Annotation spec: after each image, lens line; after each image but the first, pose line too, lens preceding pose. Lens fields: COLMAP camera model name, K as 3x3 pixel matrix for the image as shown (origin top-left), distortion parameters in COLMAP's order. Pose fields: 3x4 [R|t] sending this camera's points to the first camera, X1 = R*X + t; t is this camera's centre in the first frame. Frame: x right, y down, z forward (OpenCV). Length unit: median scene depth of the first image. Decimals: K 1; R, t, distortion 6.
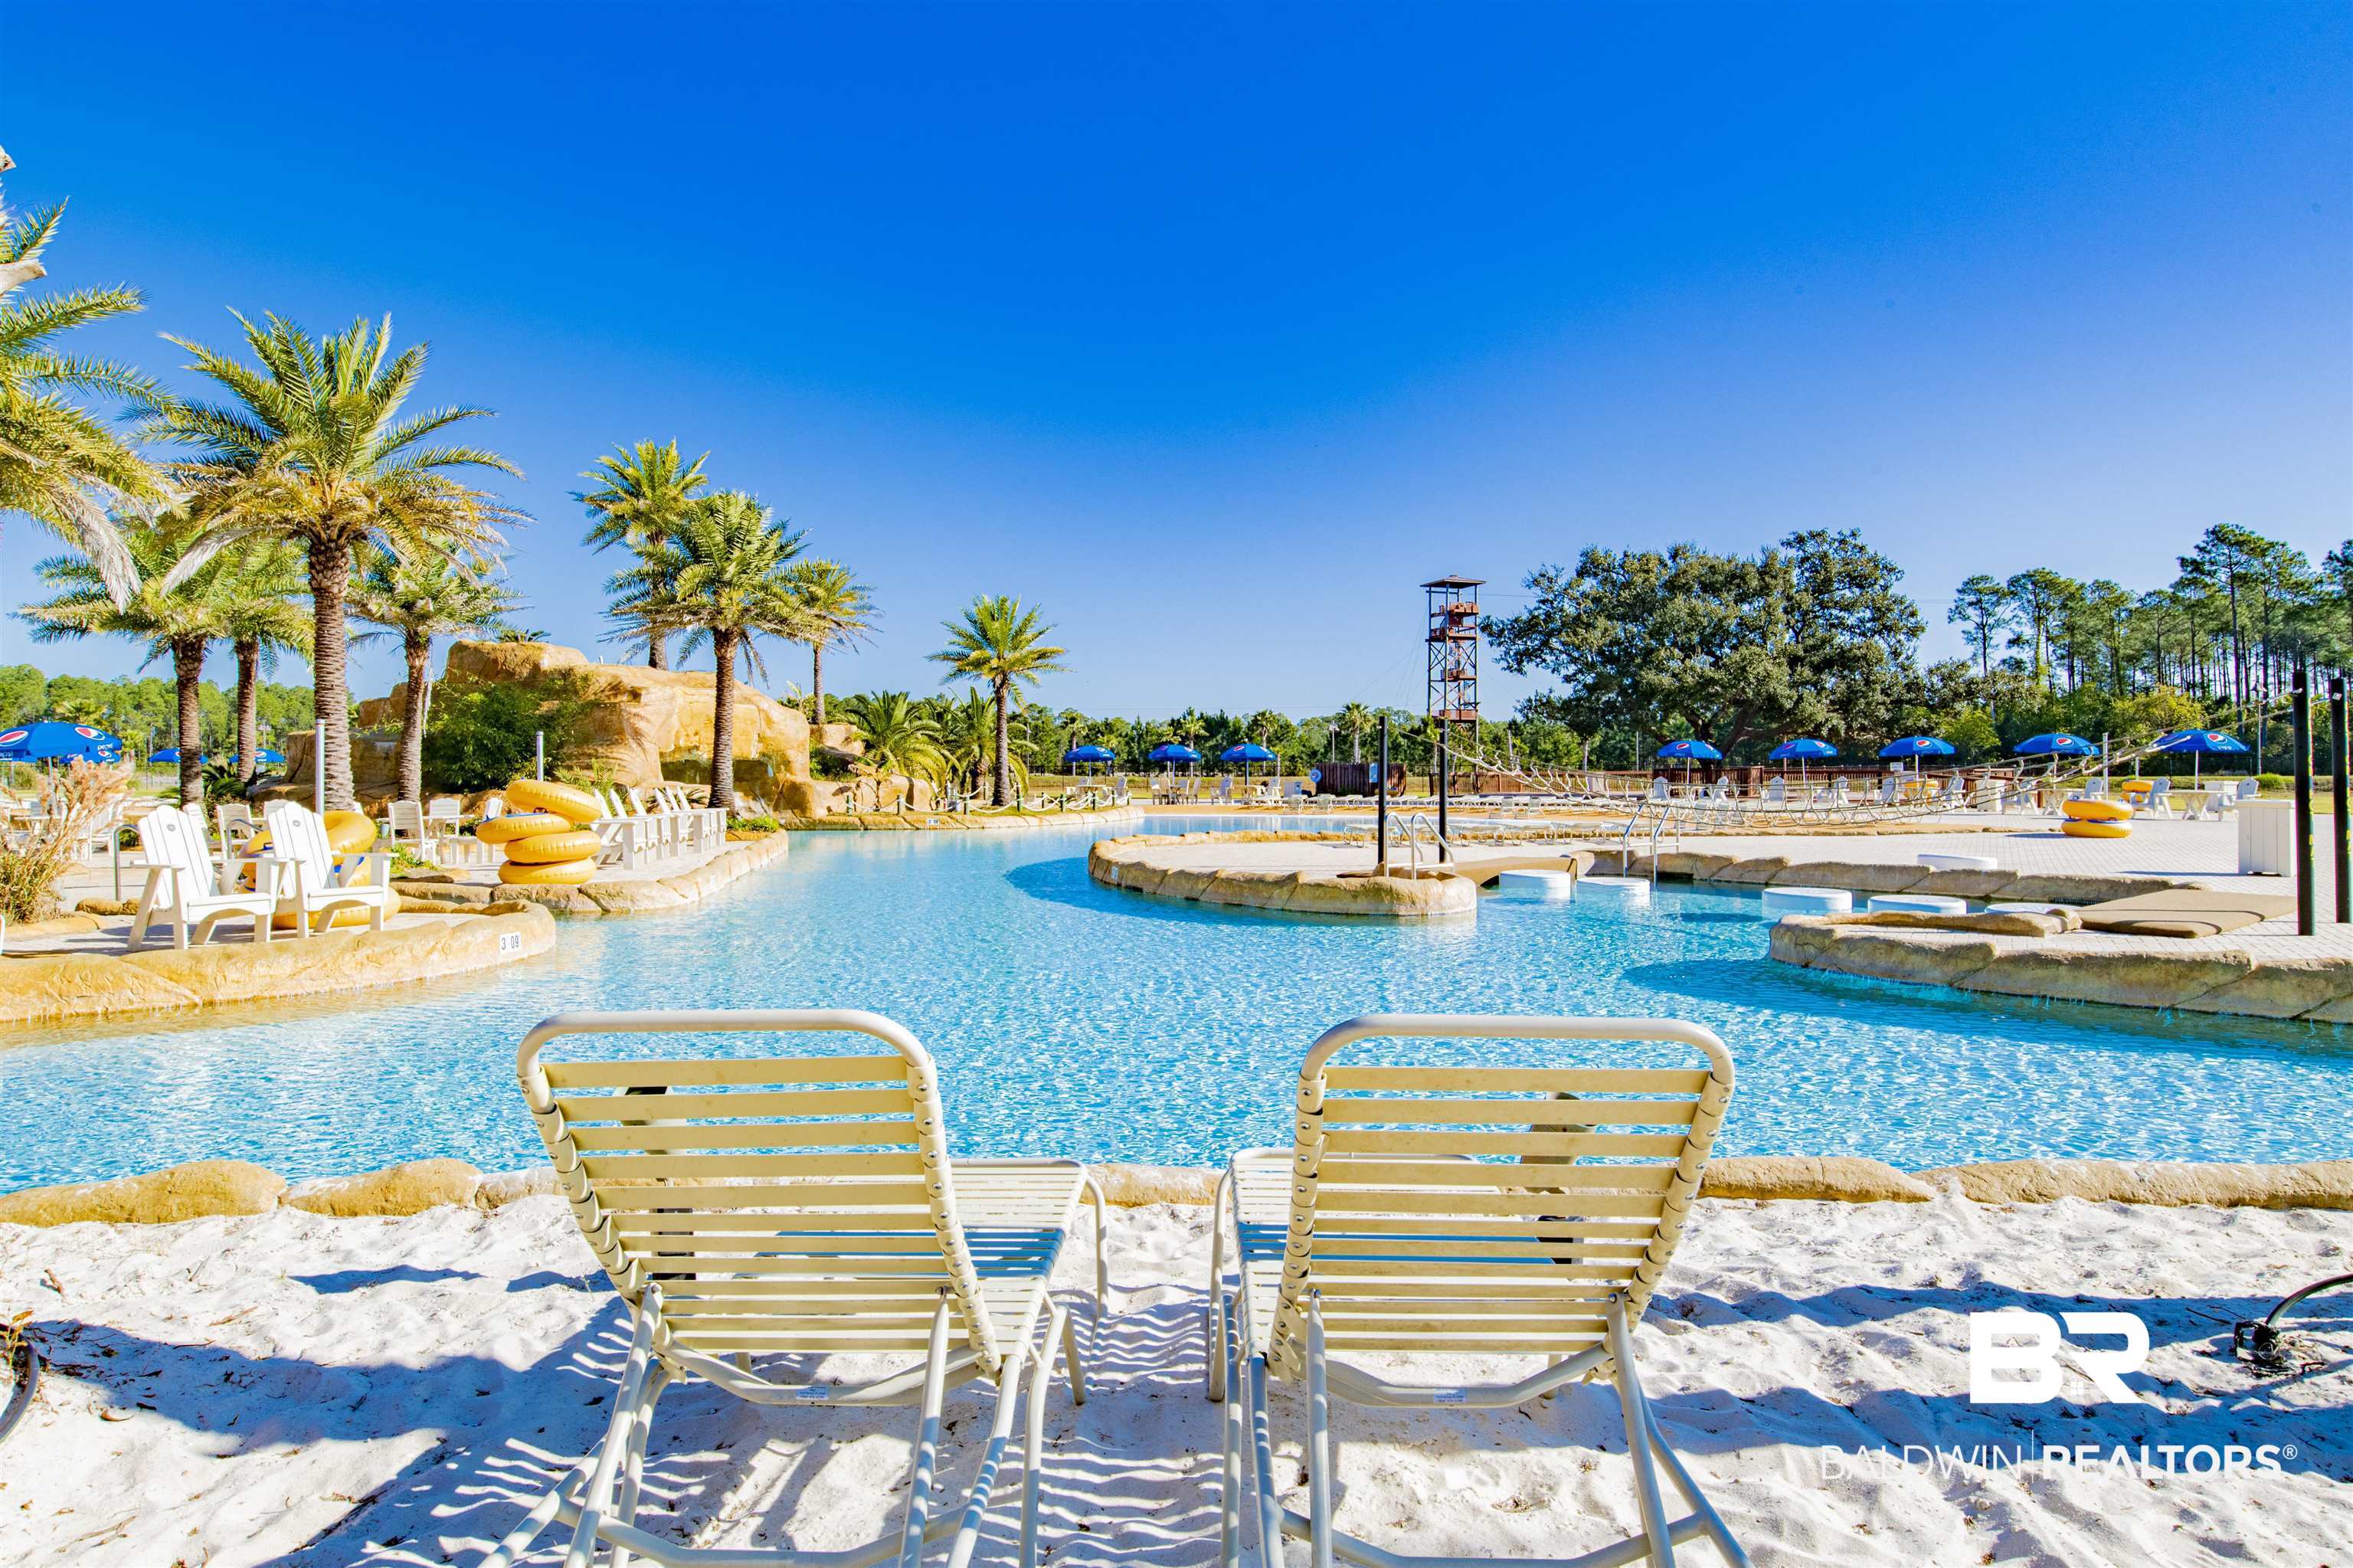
lens RADIAL K [[1438.8, 0, 1187.9], [0, 1438.8, 788.6], [0, 0, 1]] dist [-0.000969, -0.001223]
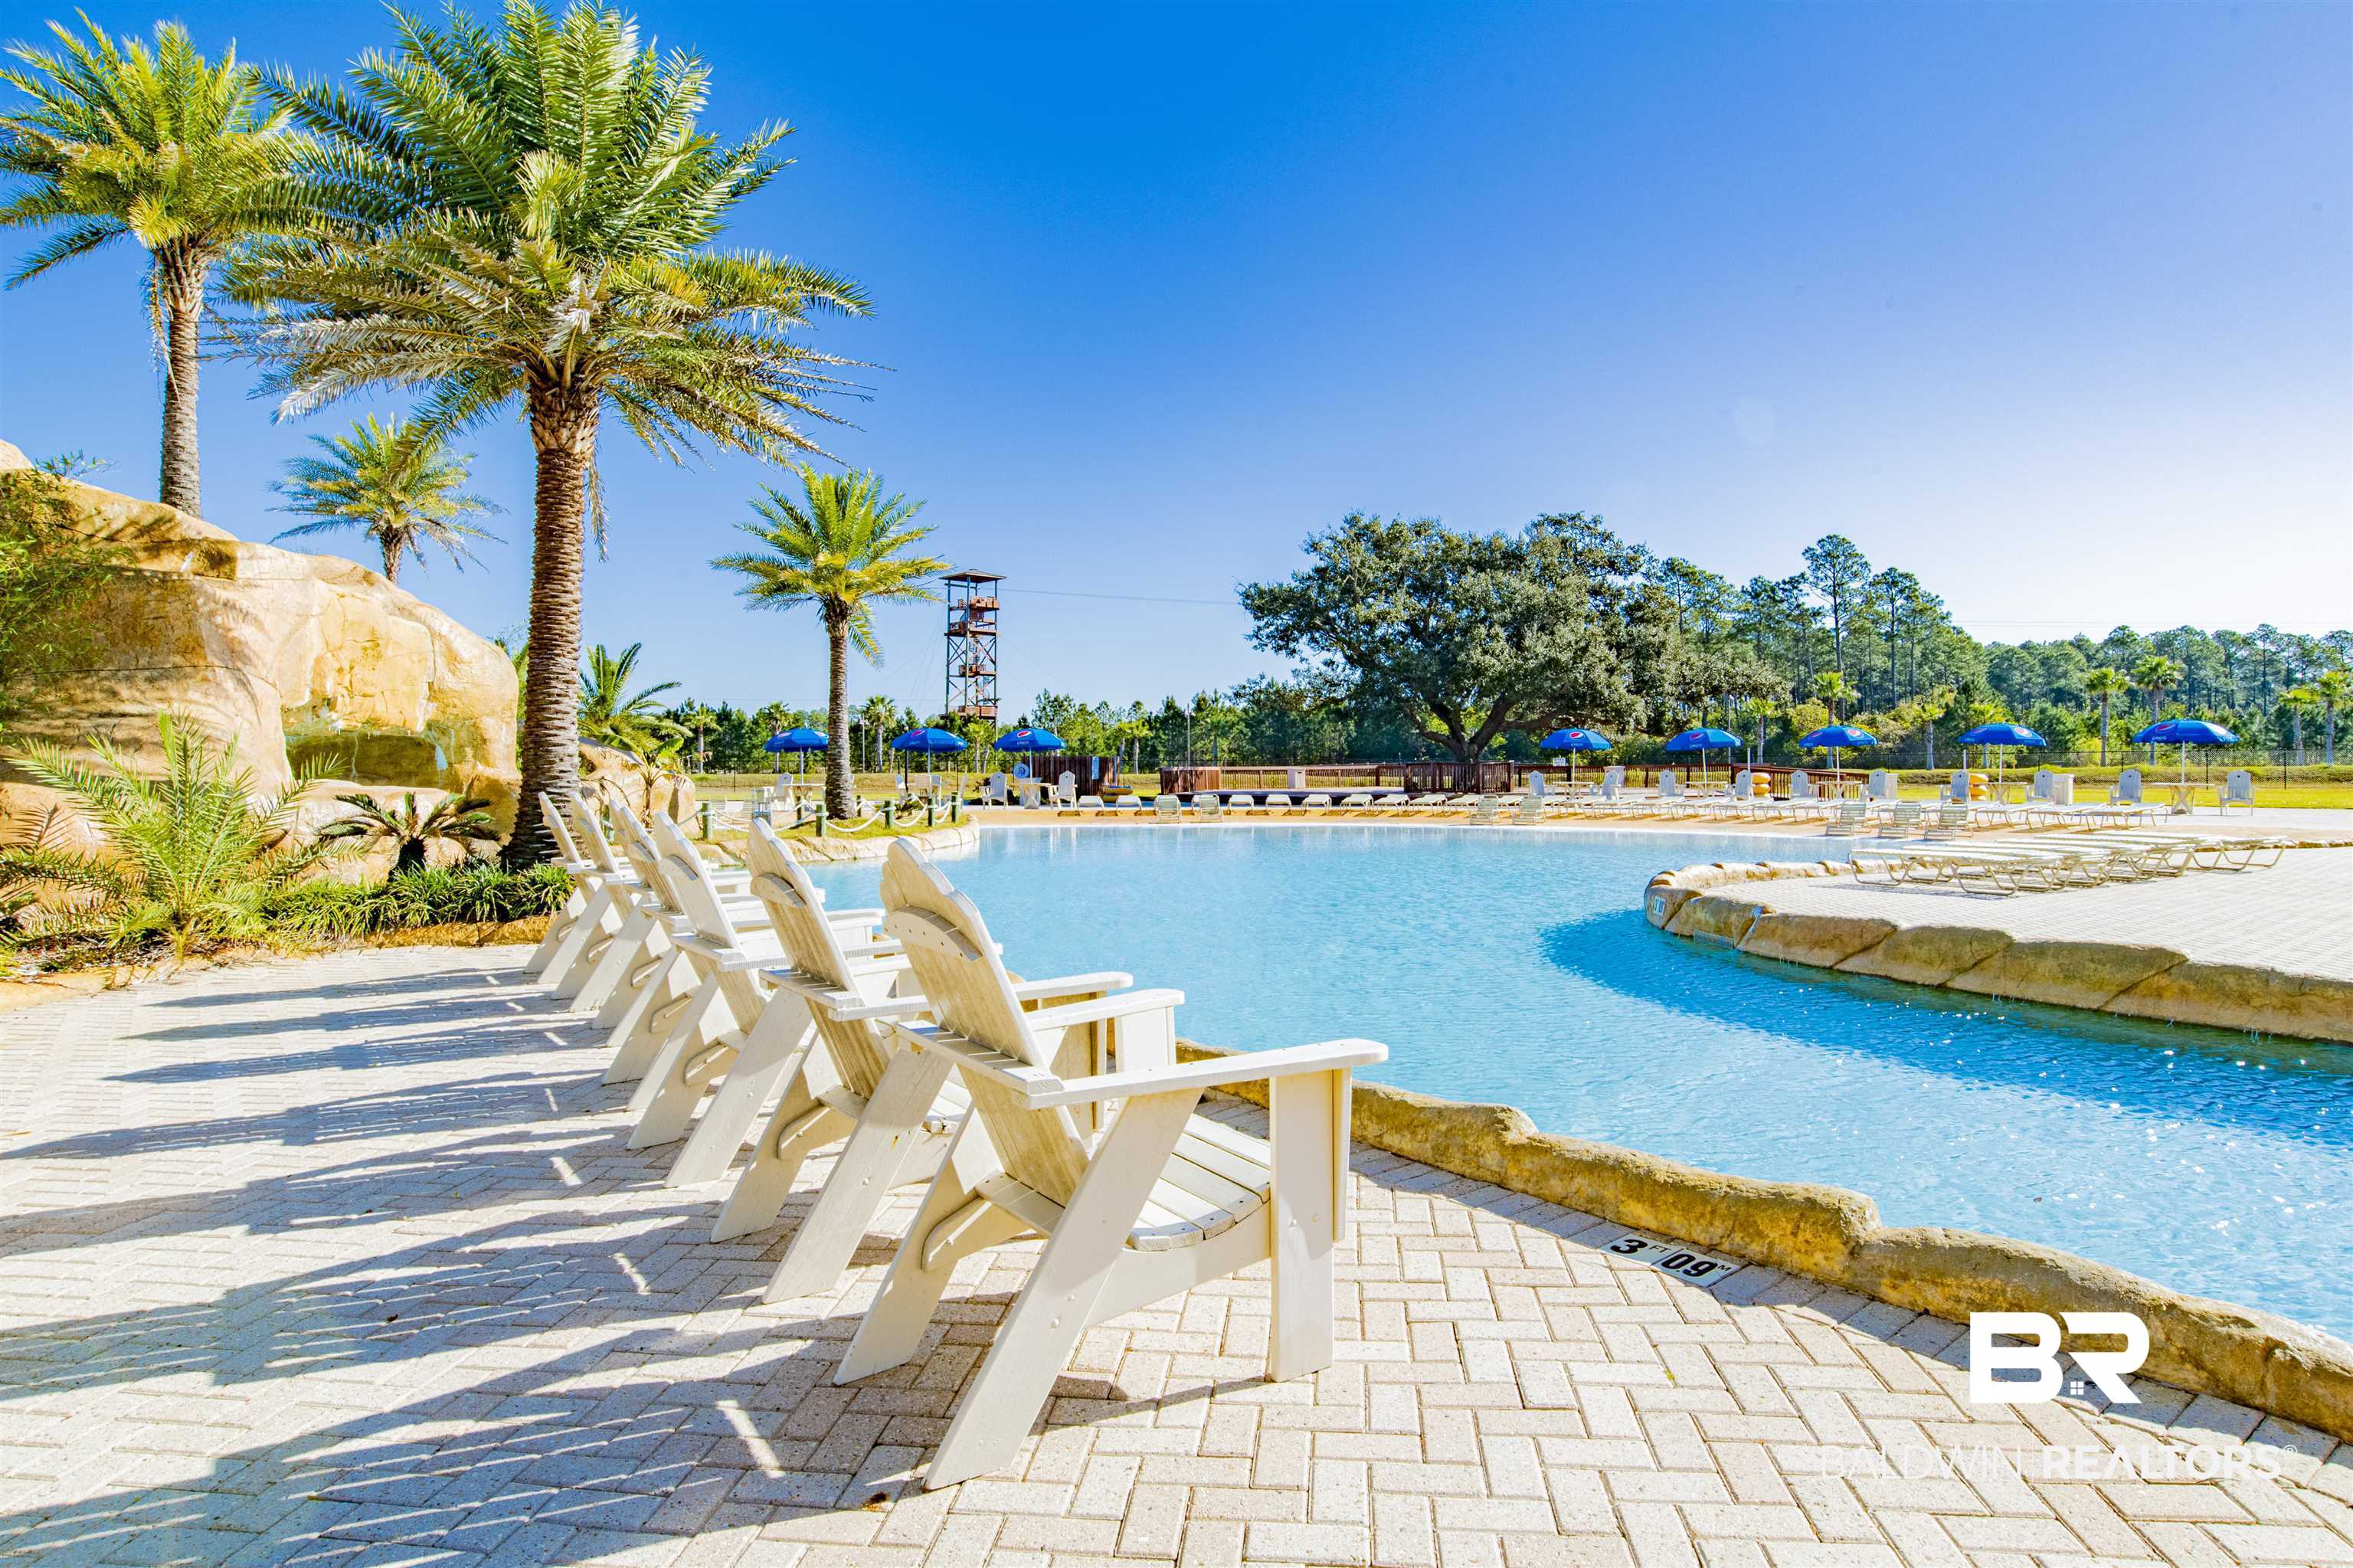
lens RADIAL K [[1307.3, 0, 1163.8], [0, 1307.3, 795.2], [0, 0, 1]] dist [-0.007866, 0.000117]
pose [[0.911089, -0.008557, 0.412121, -0.168280], [0.005455, 0.999947, 0.008703, -0.001171], [-0.412174, -0.005681, 0.911087, 0.323901]]
